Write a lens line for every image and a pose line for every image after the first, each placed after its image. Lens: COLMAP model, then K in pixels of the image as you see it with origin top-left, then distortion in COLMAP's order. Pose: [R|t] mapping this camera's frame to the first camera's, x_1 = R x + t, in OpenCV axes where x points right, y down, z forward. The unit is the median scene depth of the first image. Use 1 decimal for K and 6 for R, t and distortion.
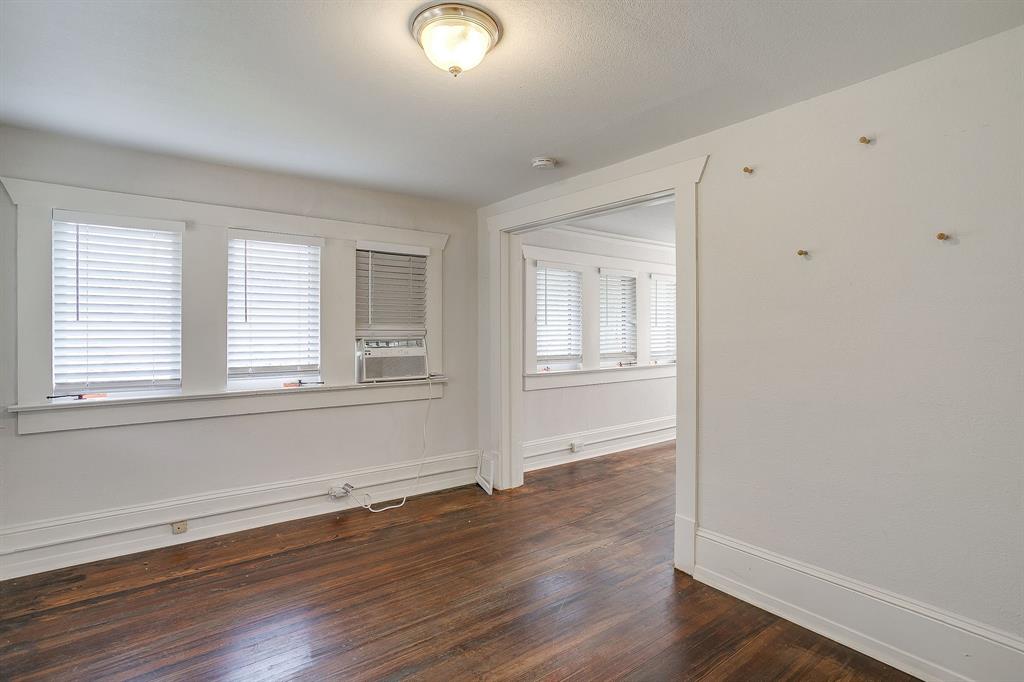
lens RADIAL K [[531.1, 0, 521.3], [0, 531.1, 316.5], [0, 0, 1]] dist [-0.025532, -0.000223]
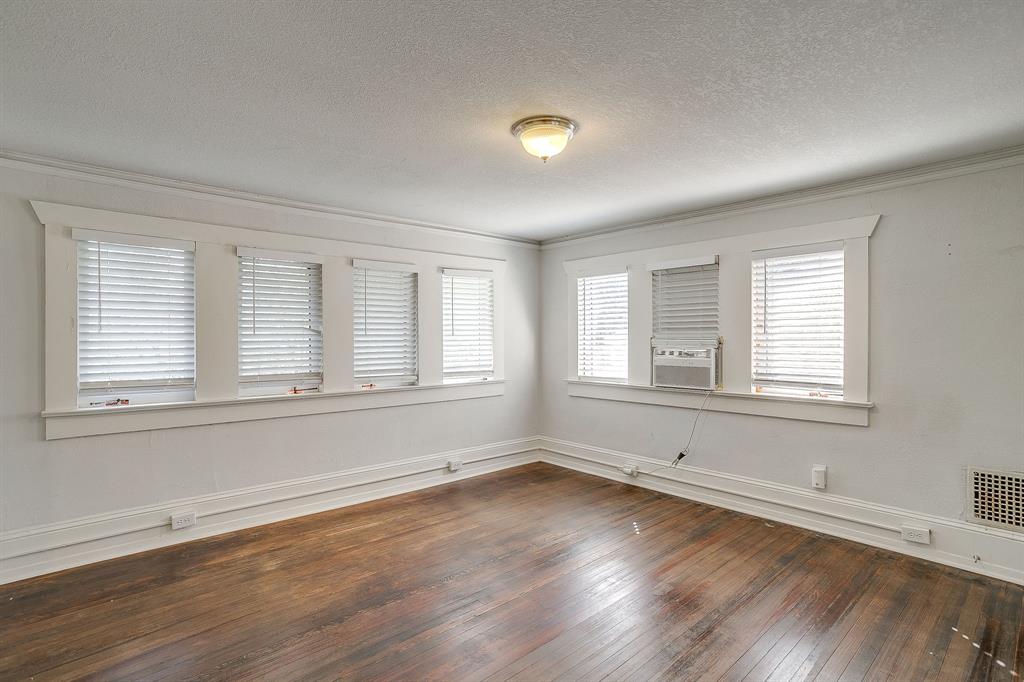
lens RADIAL K [[498.6, 0, 515.0], [0, 498.6, 337.3], [0, 0, 1]] dist [-0.030223, 0.010105]
pose [[0.998822, -0.004782, 0.048288, 0.476564], [0.003809, 0.999788, 0.020218, 0.010463], [-0.048374, -0.020011, 0.998629, 0.377546]]
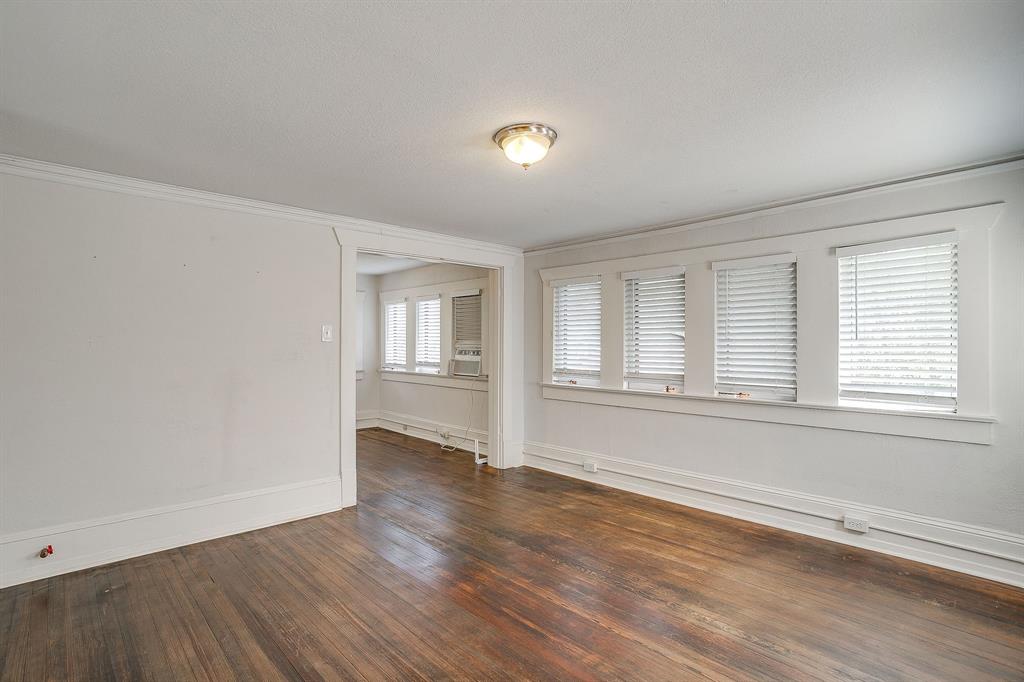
lens RADIAL K [[517.7, 0, 520.1], [0, 517.7, 344.7], [0, 0, 1]] dist [-0.041911, 0.002956]
pose [[0.074017, 0.000706, -0.997257, 1.006622], [0.021348, 0.999769, 0.002293, 0.020420], [0.997028, -0.021459, 0.073984, 0.796270]]
